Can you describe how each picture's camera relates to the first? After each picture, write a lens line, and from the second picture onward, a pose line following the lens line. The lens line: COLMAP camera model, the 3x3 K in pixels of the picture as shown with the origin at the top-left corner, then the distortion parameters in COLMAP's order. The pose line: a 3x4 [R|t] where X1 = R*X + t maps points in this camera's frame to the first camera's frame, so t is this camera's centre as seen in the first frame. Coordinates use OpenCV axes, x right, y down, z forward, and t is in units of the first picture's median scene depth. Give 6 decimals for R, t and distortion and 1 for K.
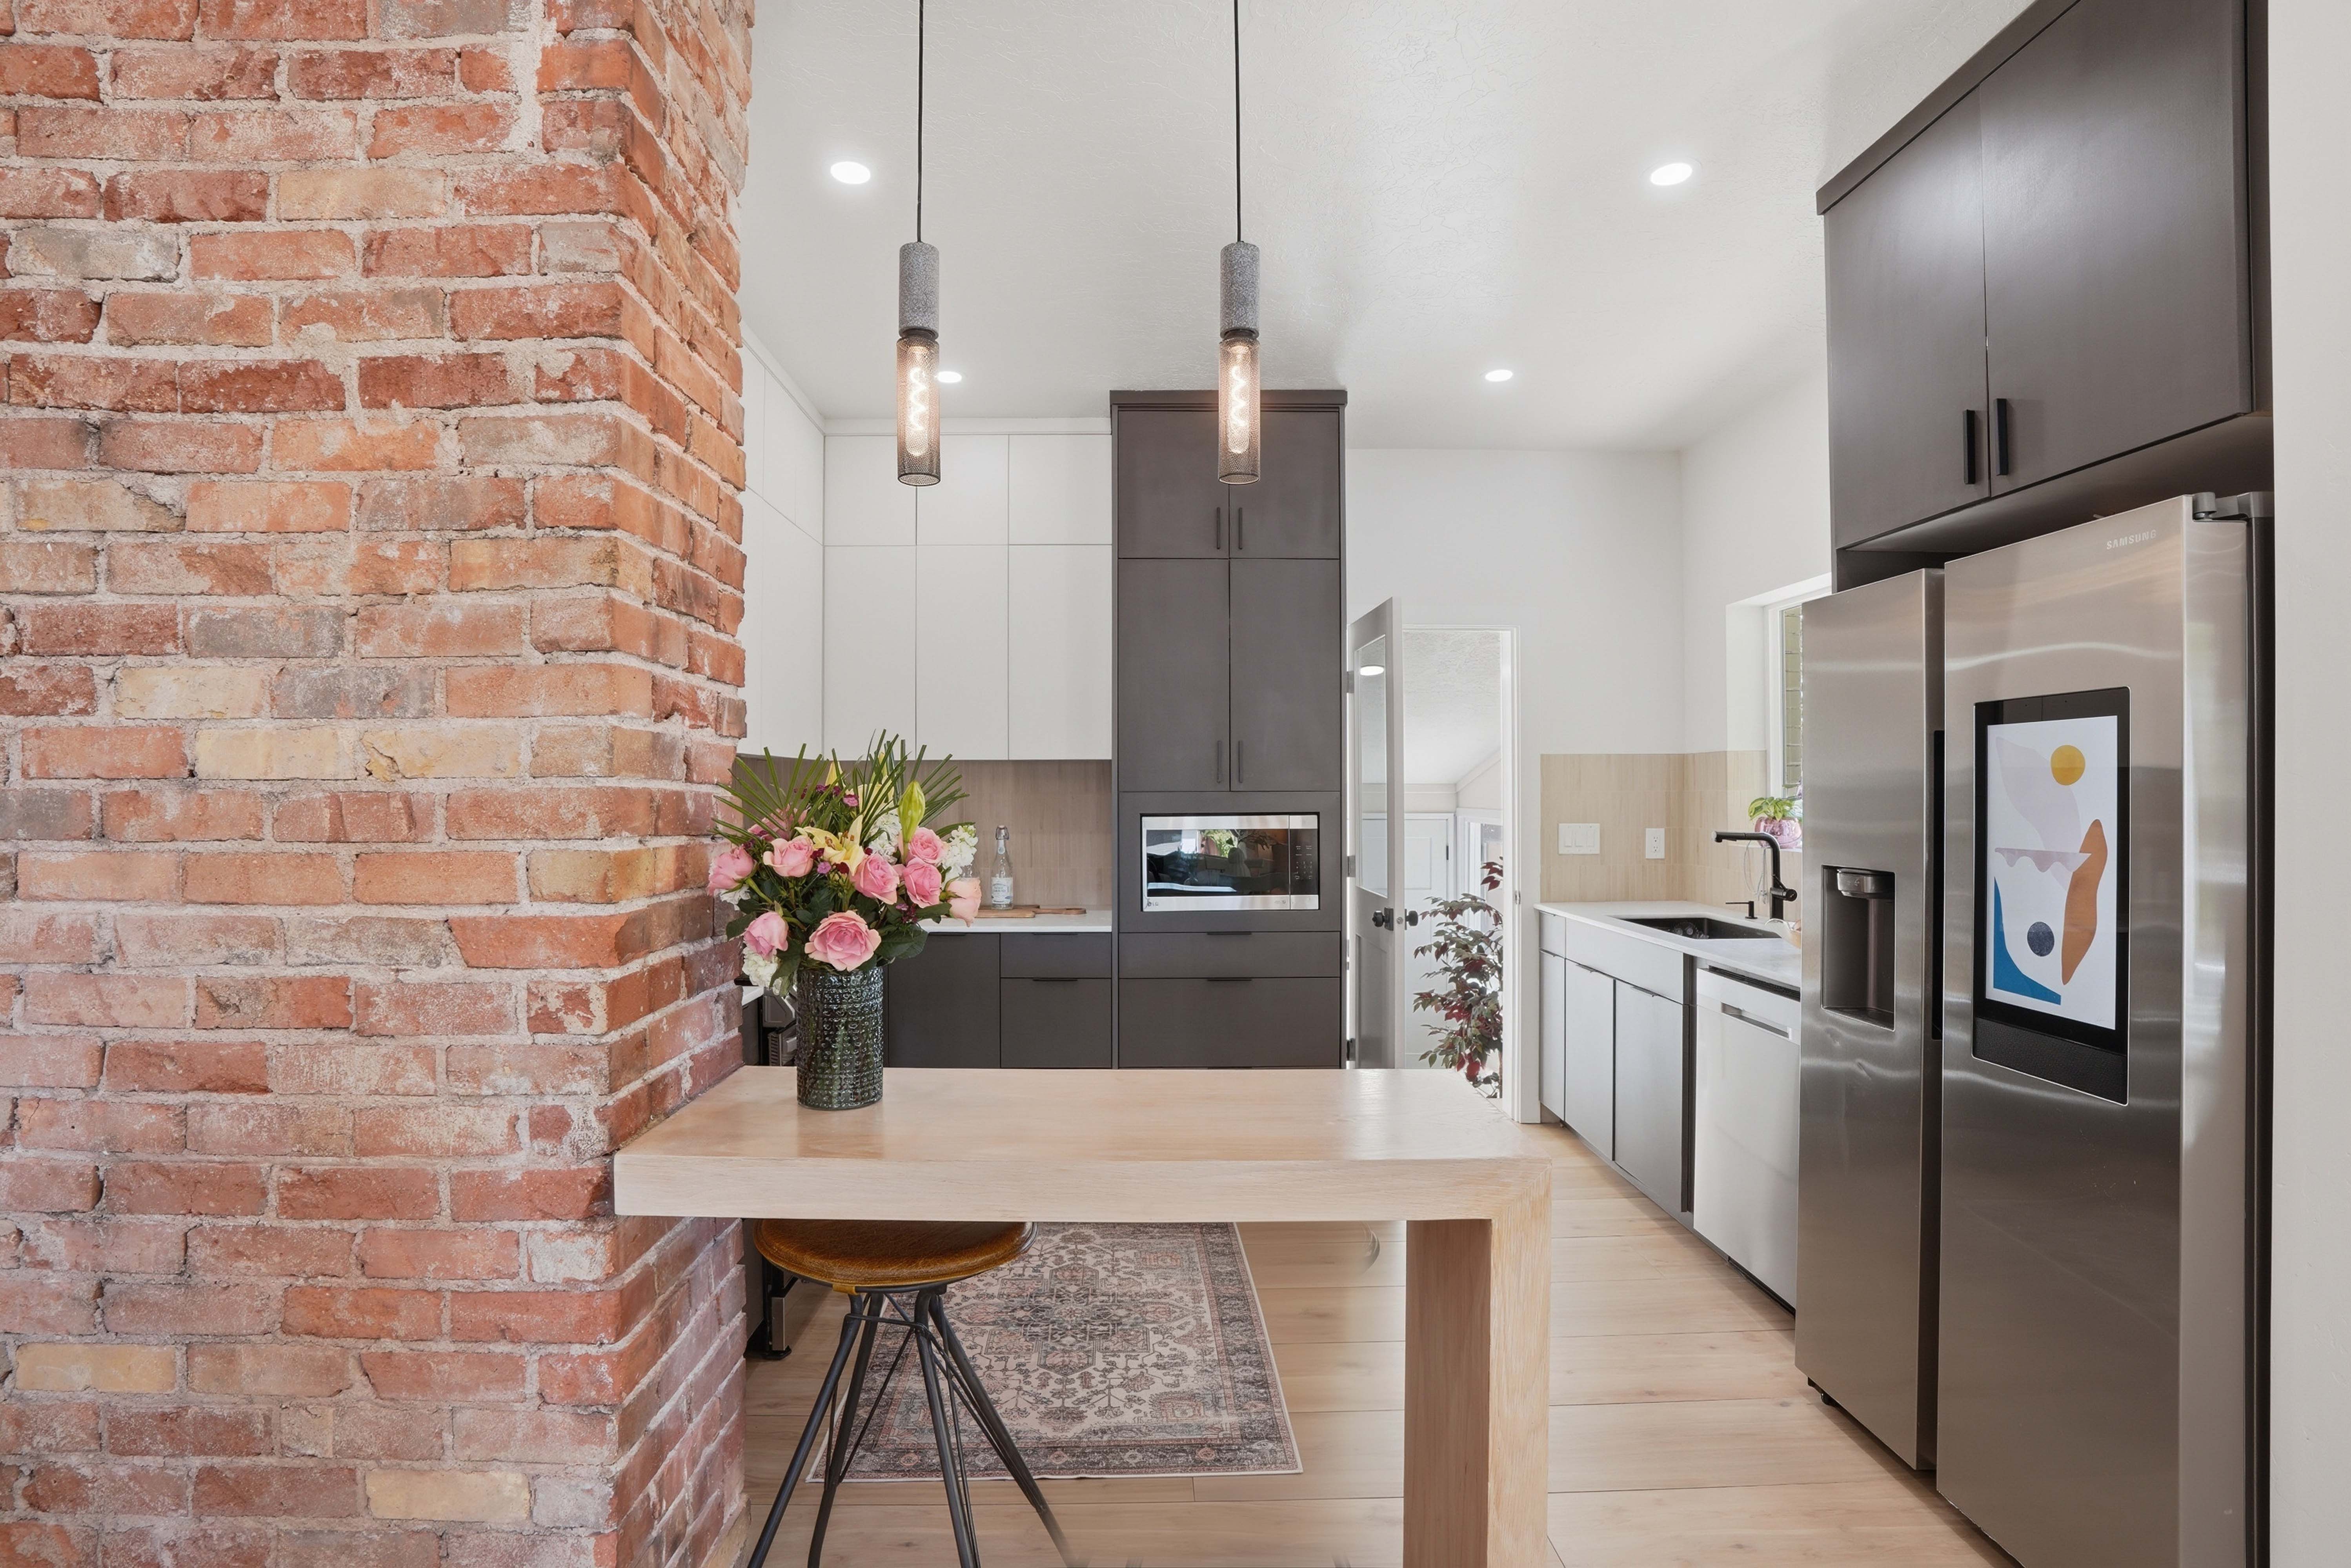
lens RADIAL K [[1120.2, 0, 1172.6], [0, 1120.2, 792.7], [0, 0, 1]] dist [-0.043908, 0.006745]
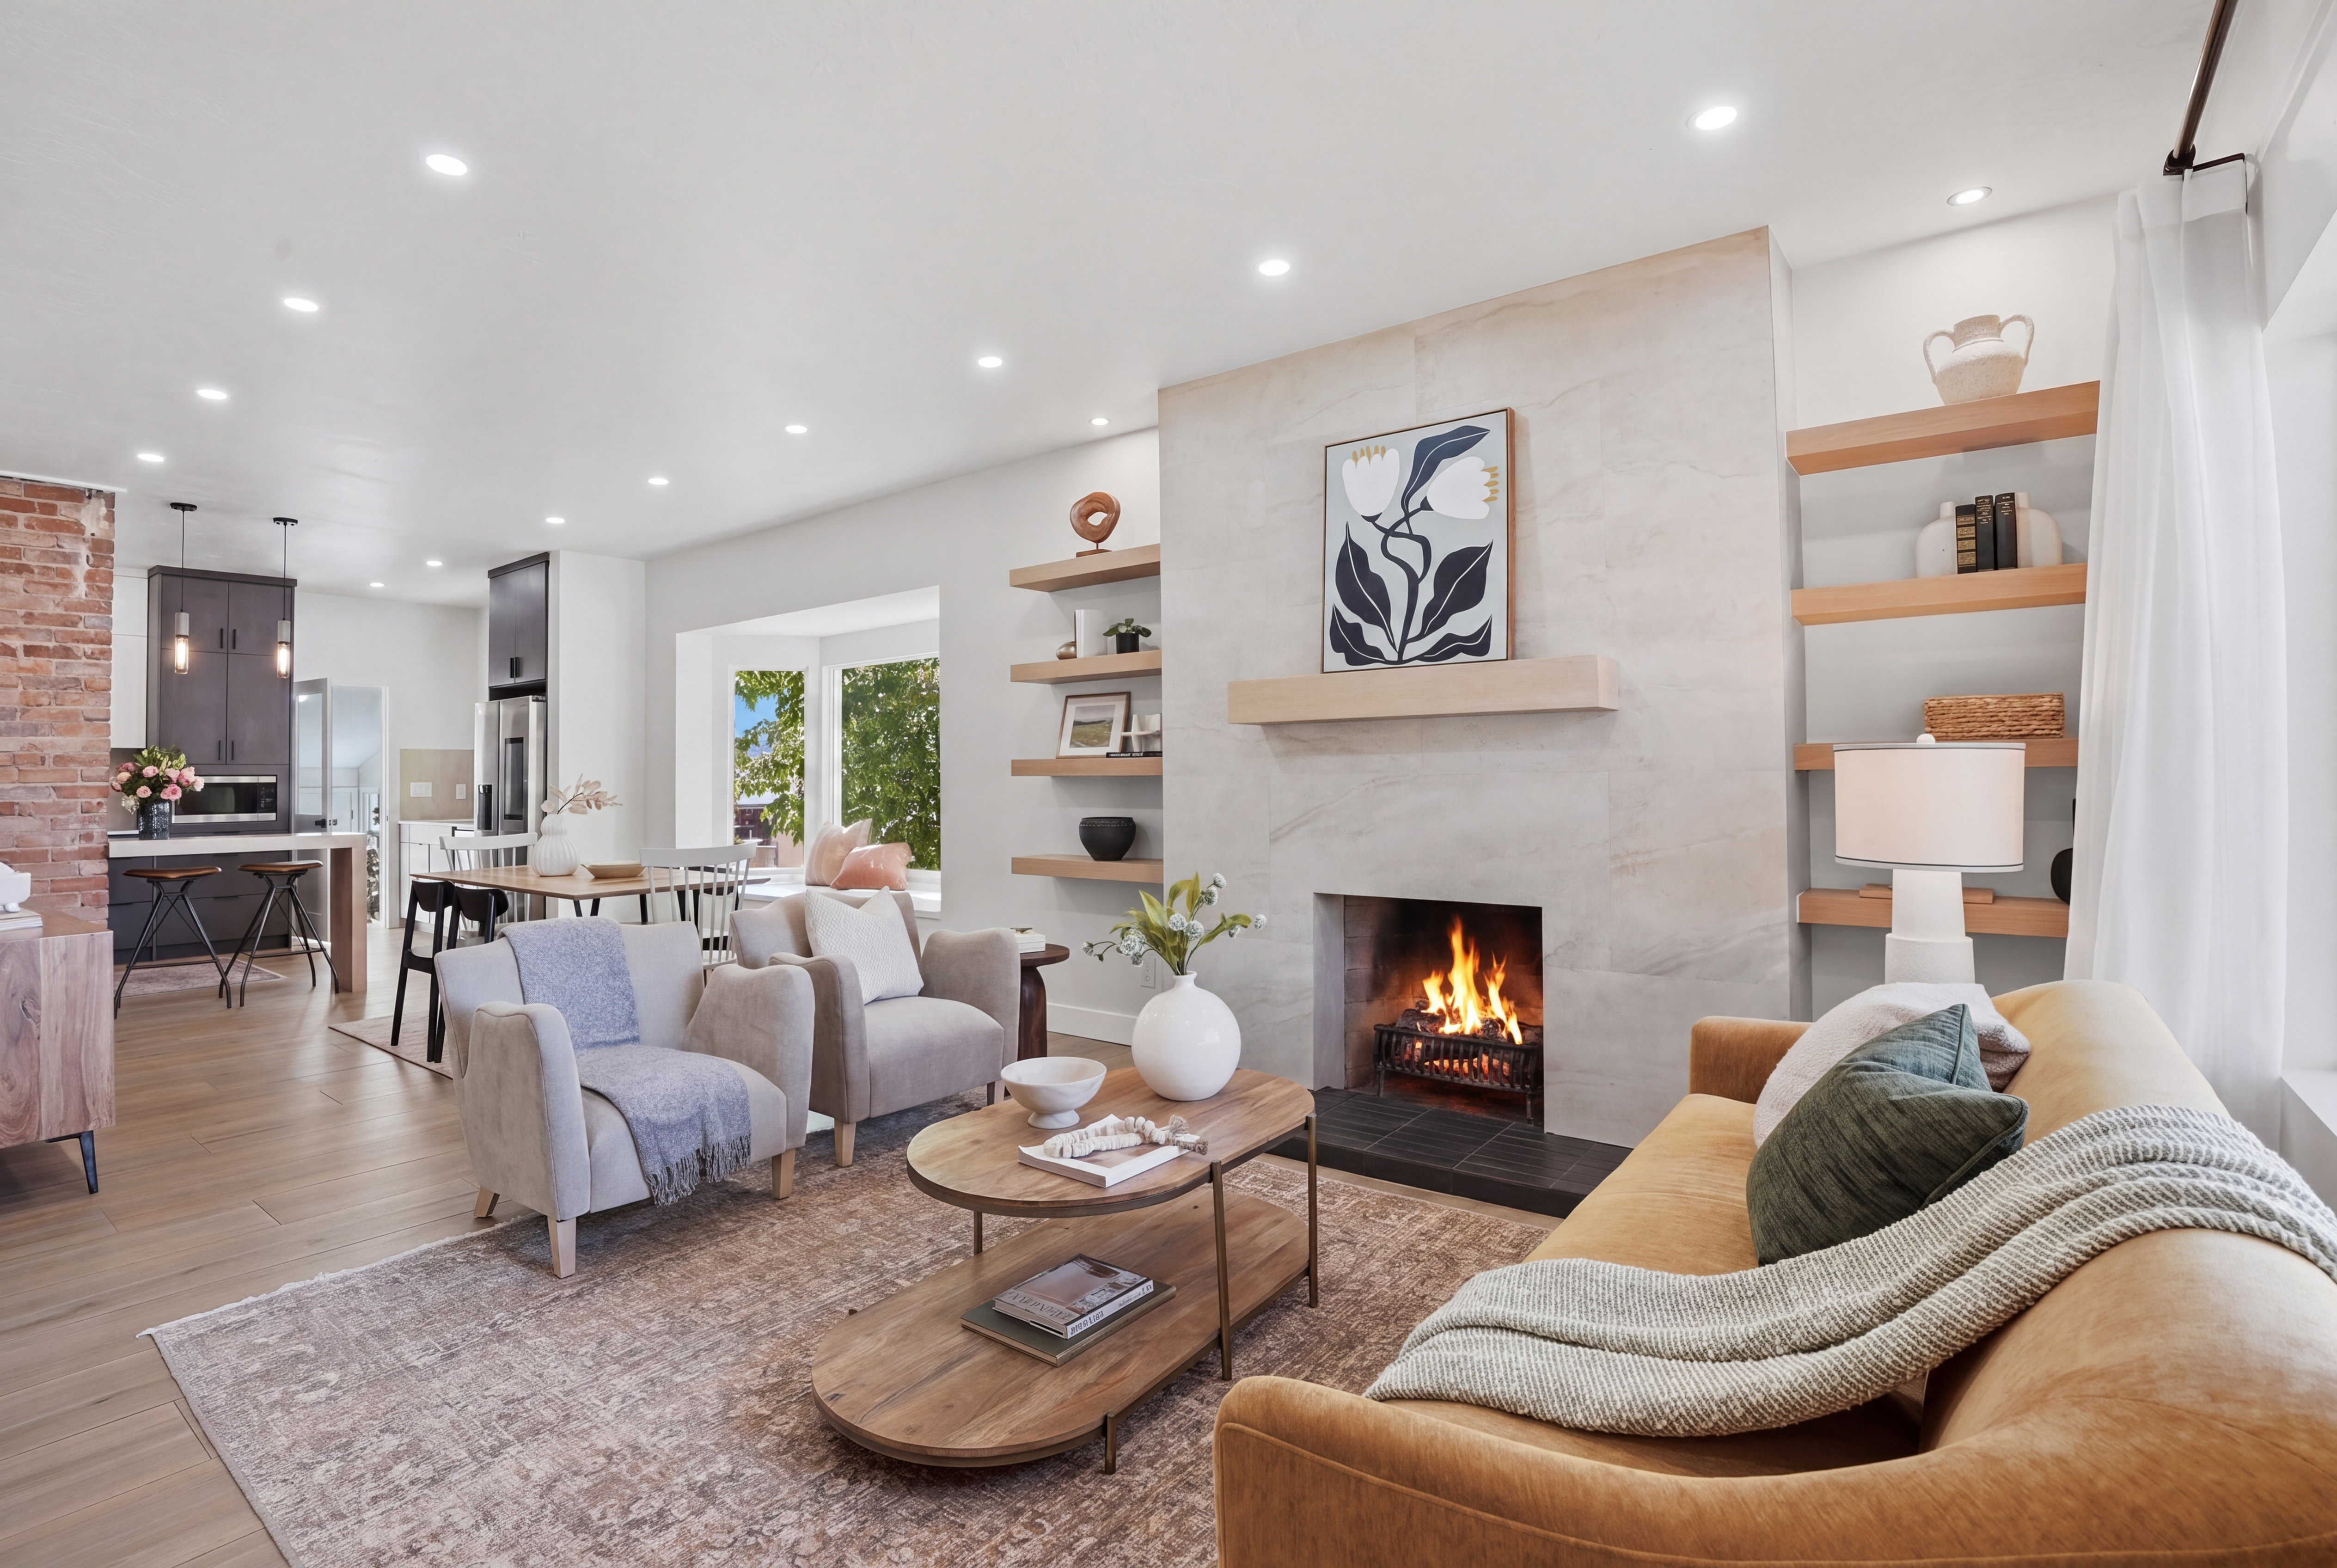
lens RADIAL K [[1113.6, 0, 1156.3], [0, 1113.6, 764.3], [0, 0, 1]] dist [-0.043908, 0.006745]
pose [[0.643411, 0.007452, 0.765485, -1.050365], [0.008113, 0.999830, -0.016553, 0.130629], [-0.765478, 0.016861, 0.643241, -4.557734]]
